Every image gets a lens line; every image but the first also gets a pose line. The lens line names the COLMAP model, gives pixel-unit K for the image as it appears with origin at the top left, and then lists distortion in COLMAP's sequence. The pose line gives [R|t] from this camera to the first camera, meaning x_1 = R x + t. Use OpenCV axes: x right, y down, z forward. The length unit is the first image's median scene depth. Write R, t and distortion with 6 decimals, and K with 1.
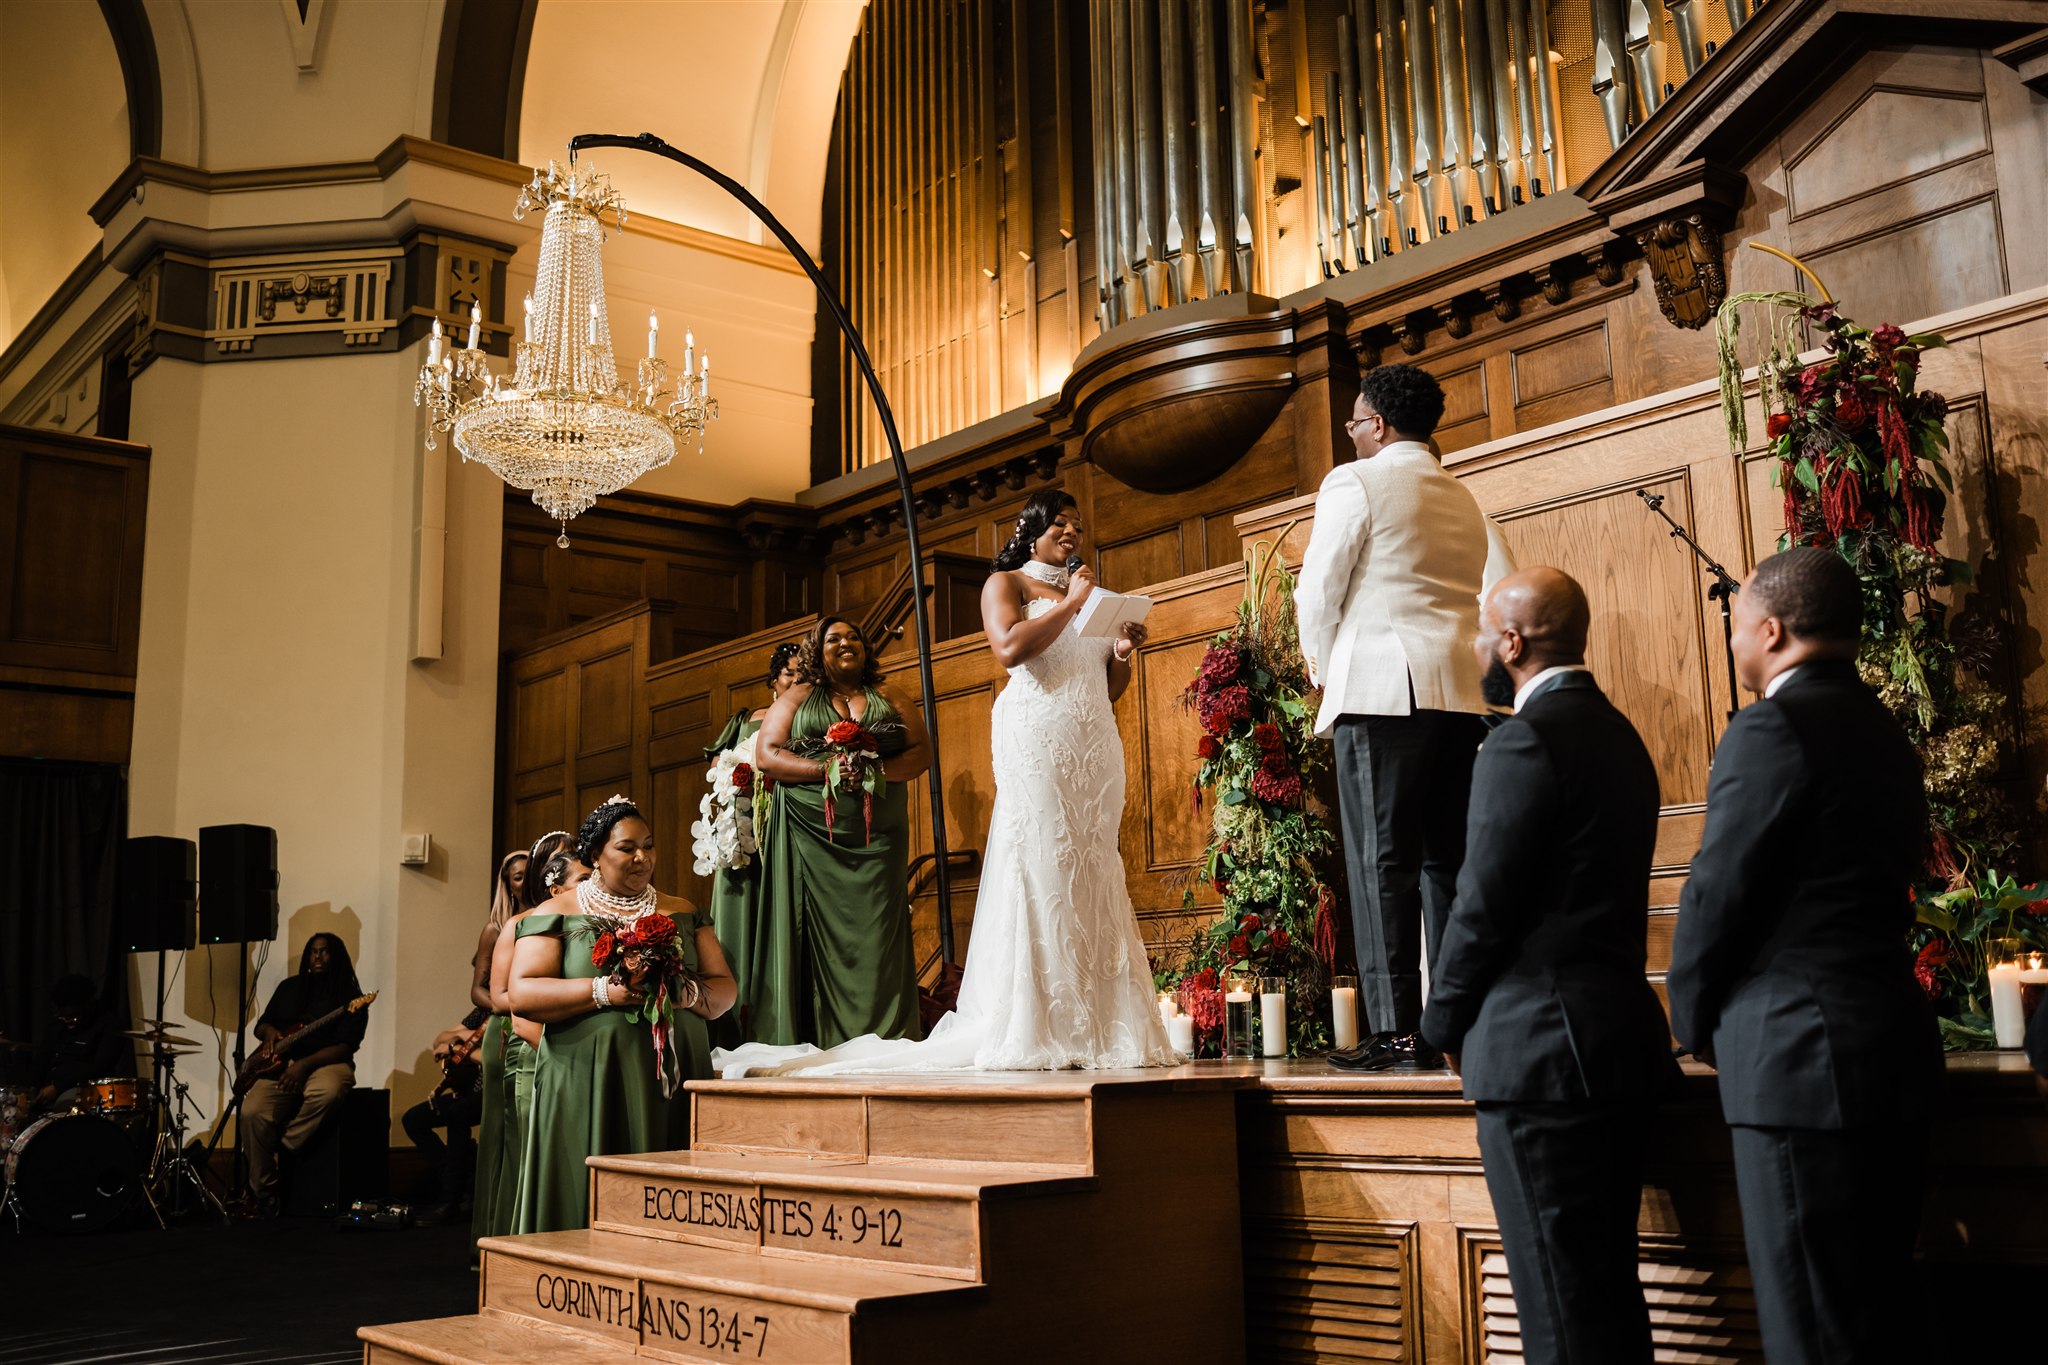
lens RADIAL K [[1976.3, 0, 1024.0], [0, 1976.3, 682.5], [0, 0, 1]] dist [-0.099020, 0.027857]
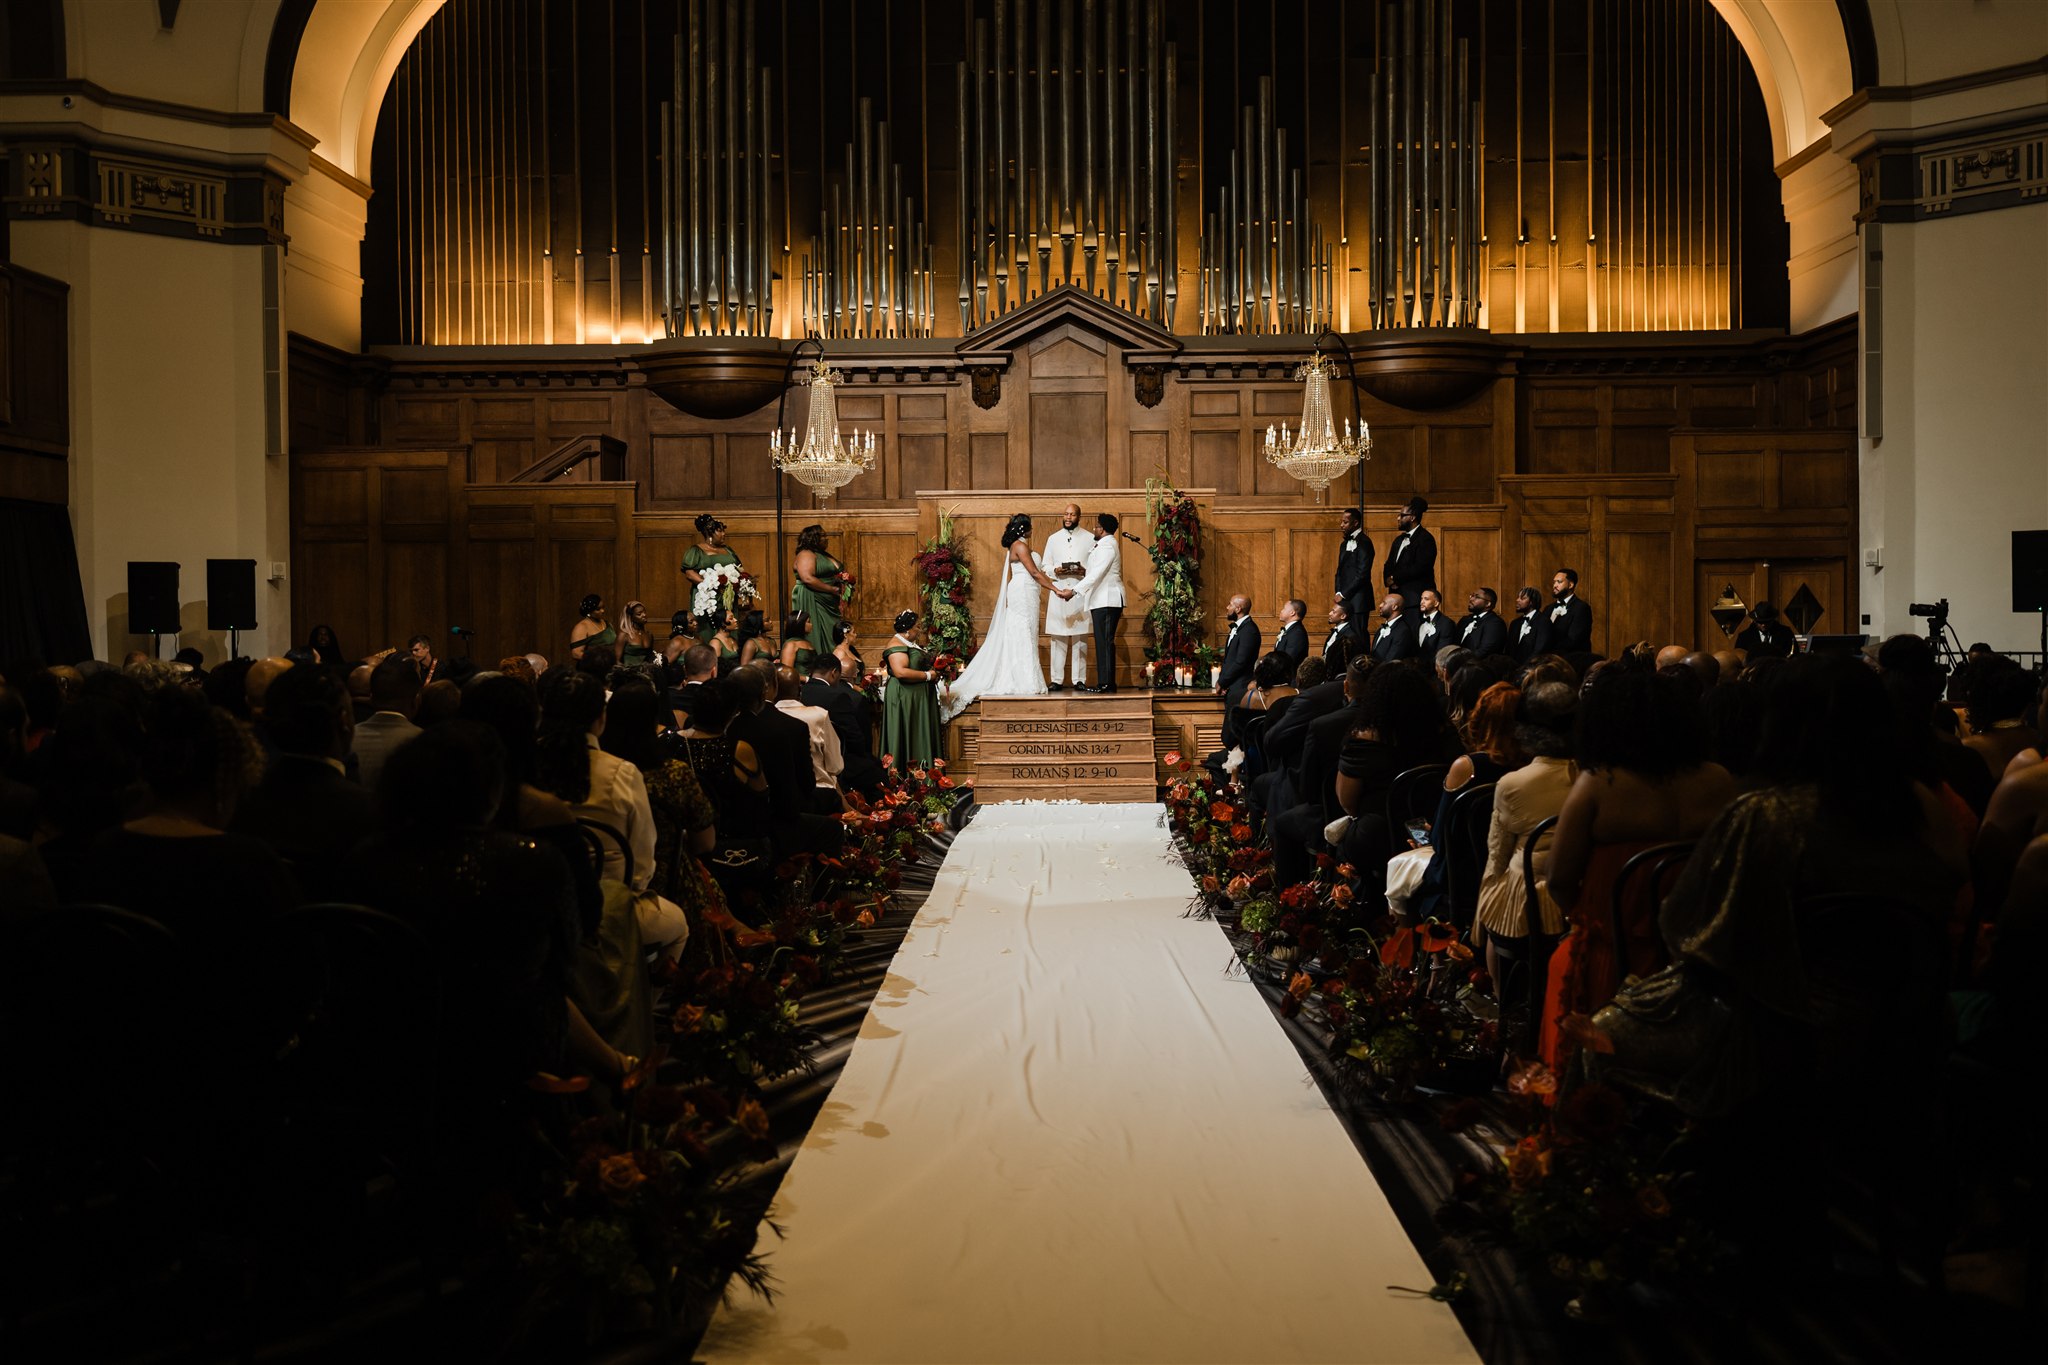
lens RADIAL K [[1930.1, 0, 1024.0], [0, 1930.1, 682.5], [0, 0, 1]] dist [0.002900, 0.004541]
pose [[0.657095, -0.003171, 0.753801, -1.954308], [-0.135624, 0.983175, 0.122361, -0.187033], [-0.741507, -0.182637, 0.645609, -0.937392]]
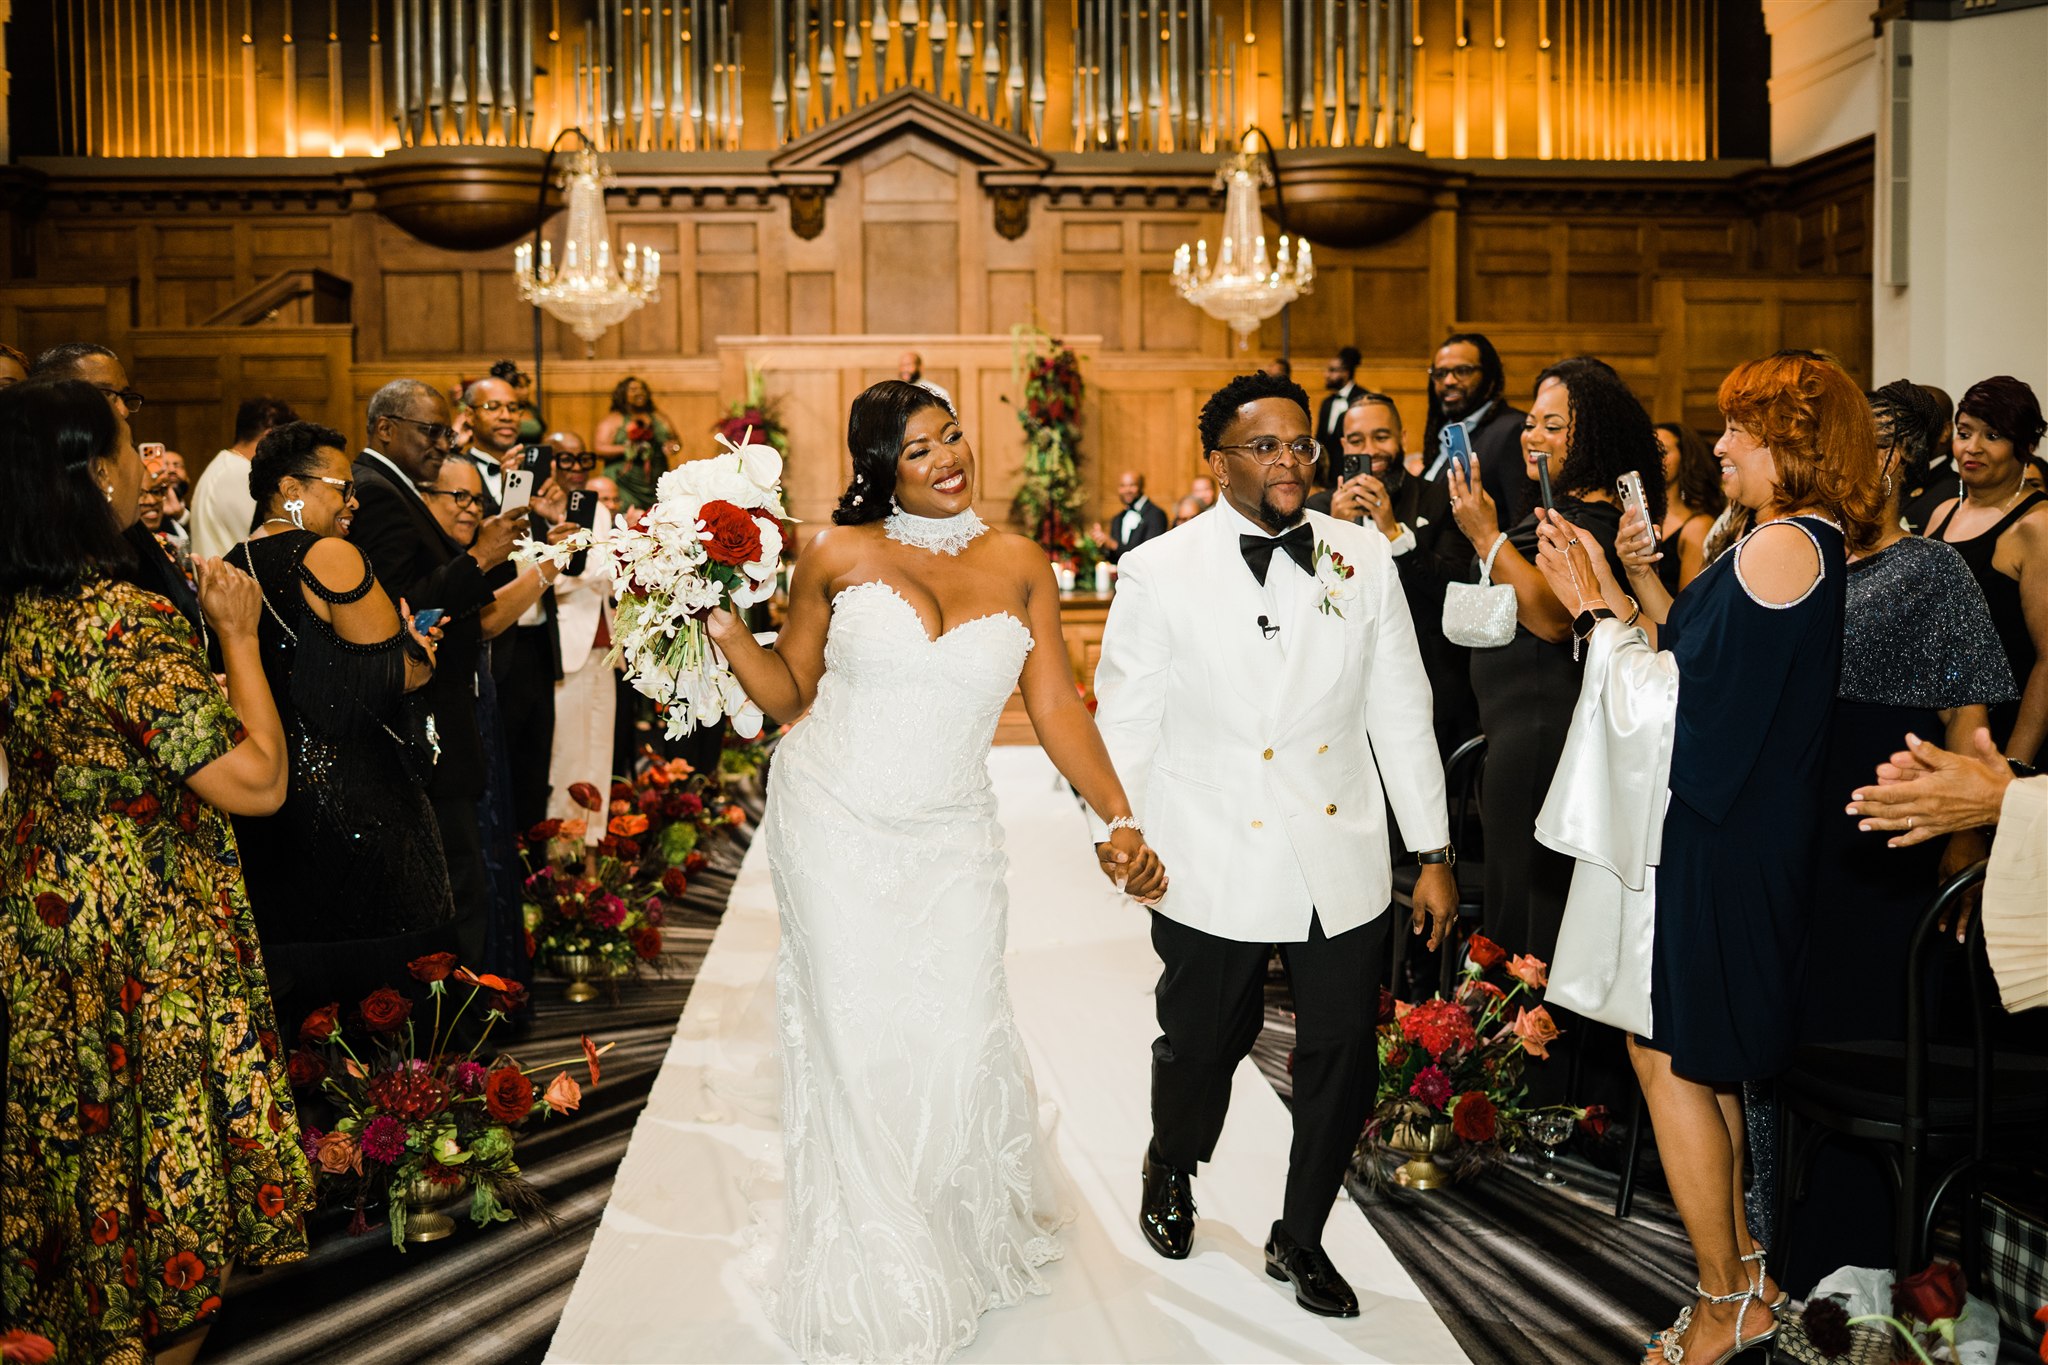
lens RADIAL K [[1989.4, 0, 1024.0], [0, 1989.4, 682.5], [0, 0, 1]] dist [-0.107485, 0.122566]
pose [[0.587972, -0.046430, 0.807547, -1.549348], [-0.143867, 0.976431, 0.160889, -0.123632], [-0.795984, -0.210778, 0.567435, -0.574843]]
